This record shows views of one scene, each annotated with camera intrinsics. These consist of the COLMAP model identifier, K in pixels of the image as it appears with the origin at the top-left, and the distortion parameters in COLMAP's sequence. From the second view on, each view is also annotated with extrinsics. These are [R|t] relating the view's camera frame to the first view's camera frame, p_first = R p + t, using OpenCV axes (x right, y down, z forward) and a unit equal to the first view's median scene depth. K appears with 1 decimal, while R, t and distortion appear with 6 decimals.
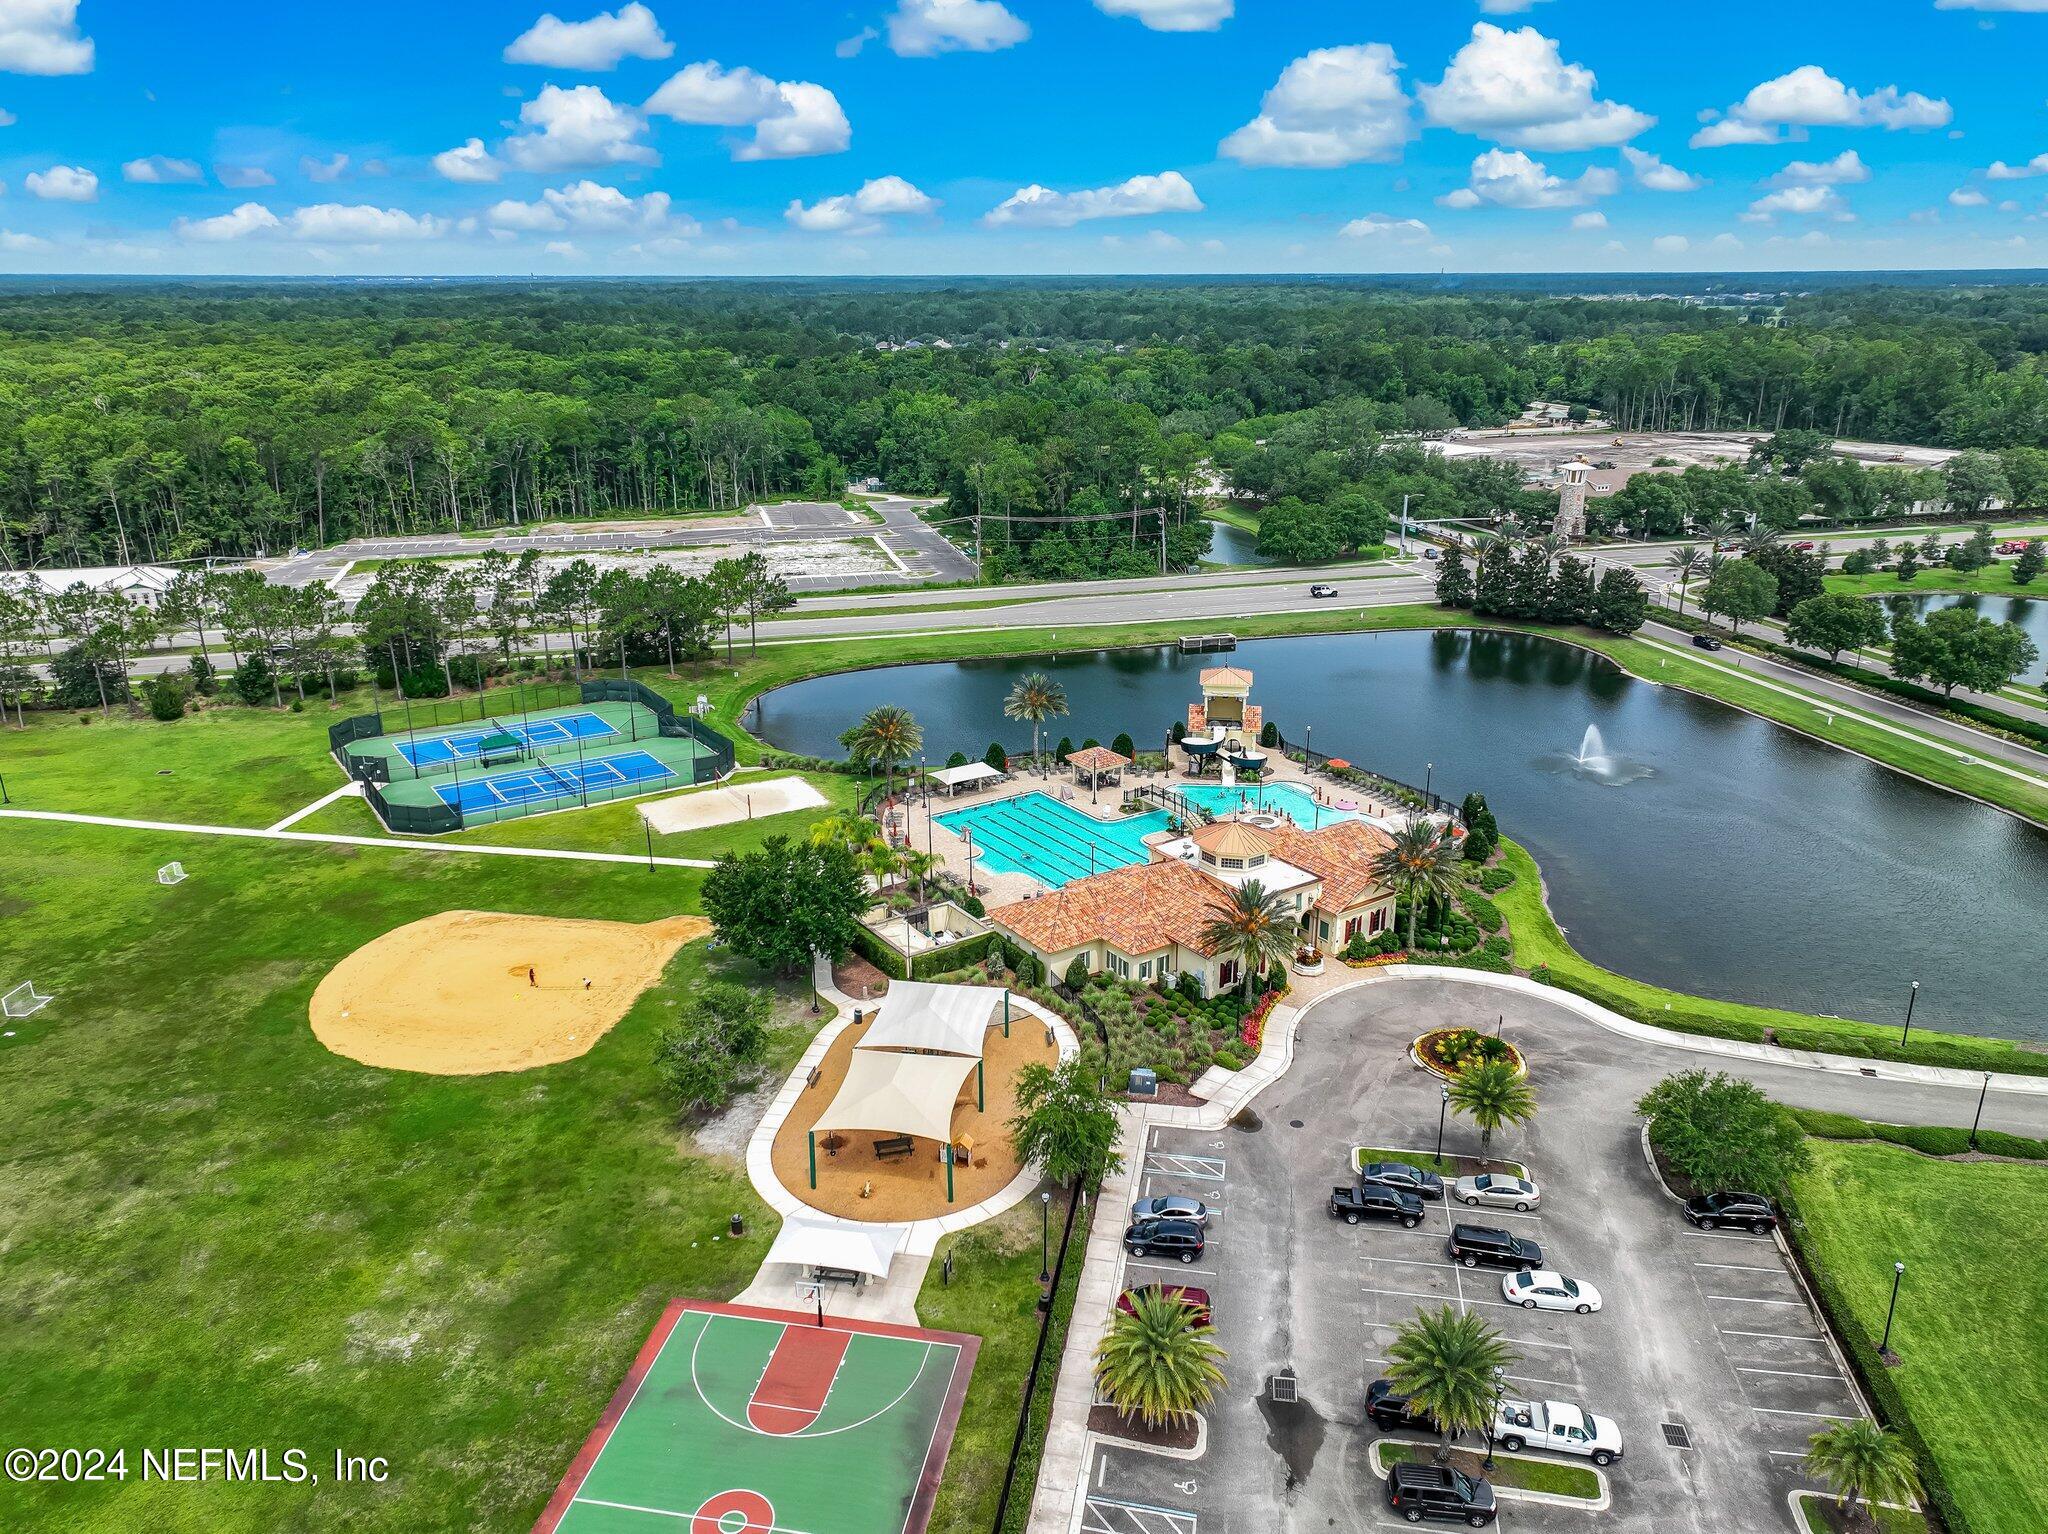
lens RADIAL K [[1446.6, 0, 1024.0], [0, 1446.6, 767.0], [0, 0, 1]] dist [0.006713, -0.000375]
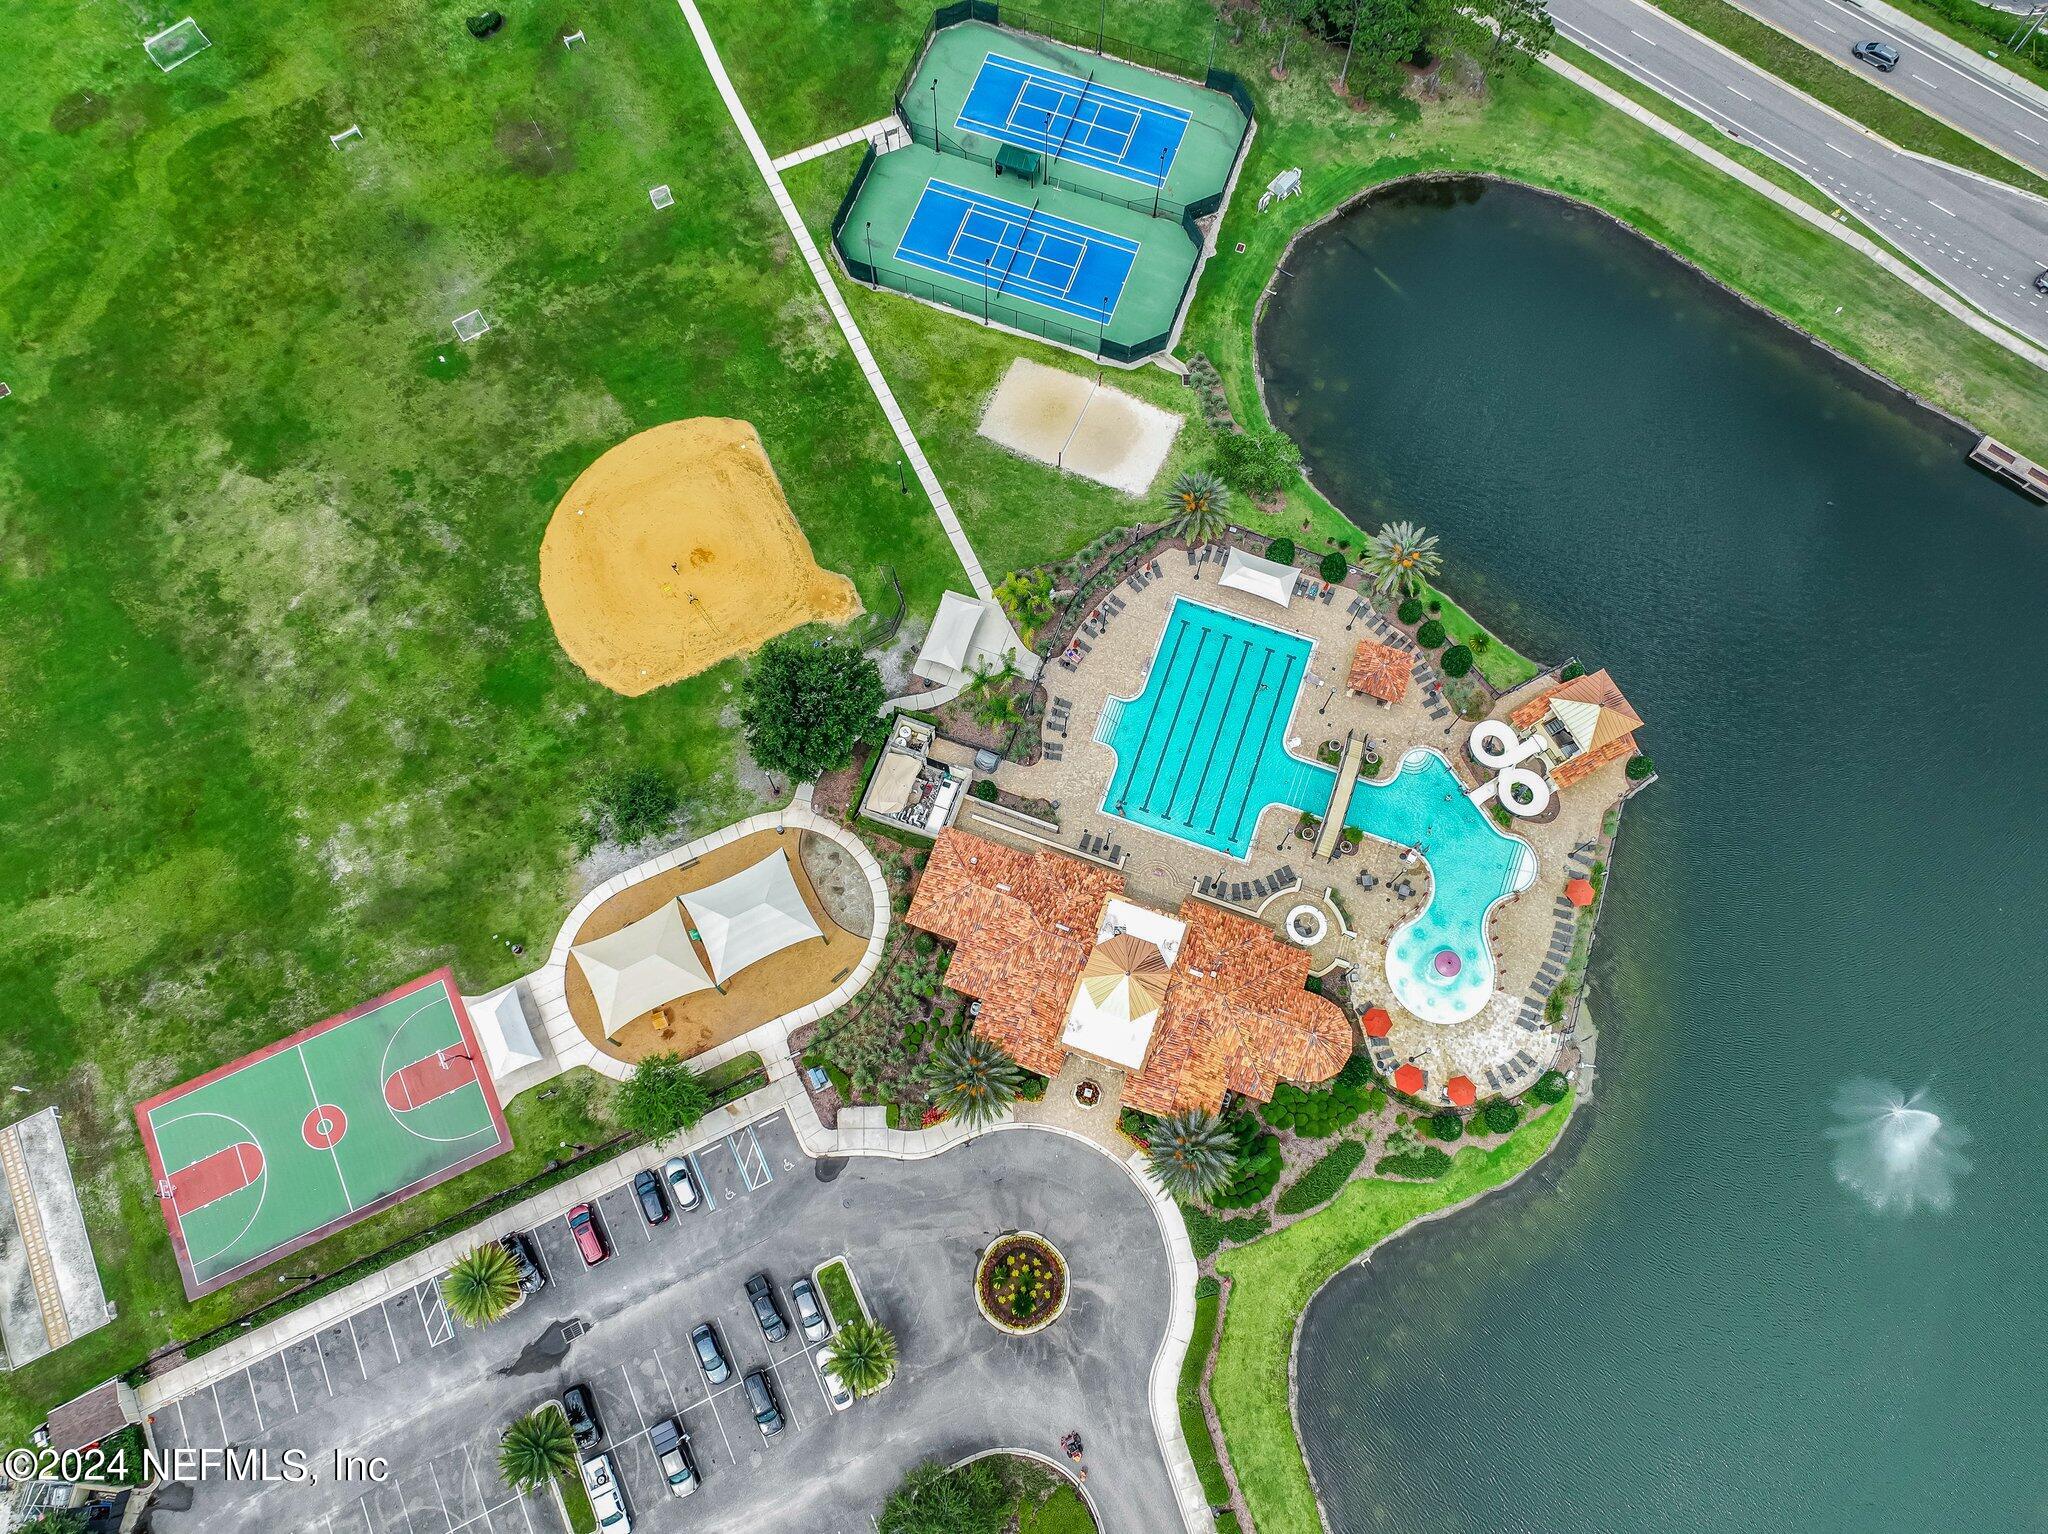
lens RADIAL K [[1433.7, 0, 1024.0], [0, 1433.7, 767.0], [0, 0, 1]] dist [-0.003326, 0.018795]
pose [[0.588695, 0.766527, -0.256658, 0.195421], [-0.275165, 0.488569, 0.828000, -0.646164], [0.760080, -0.416816, 0.498540, 0.412128]]
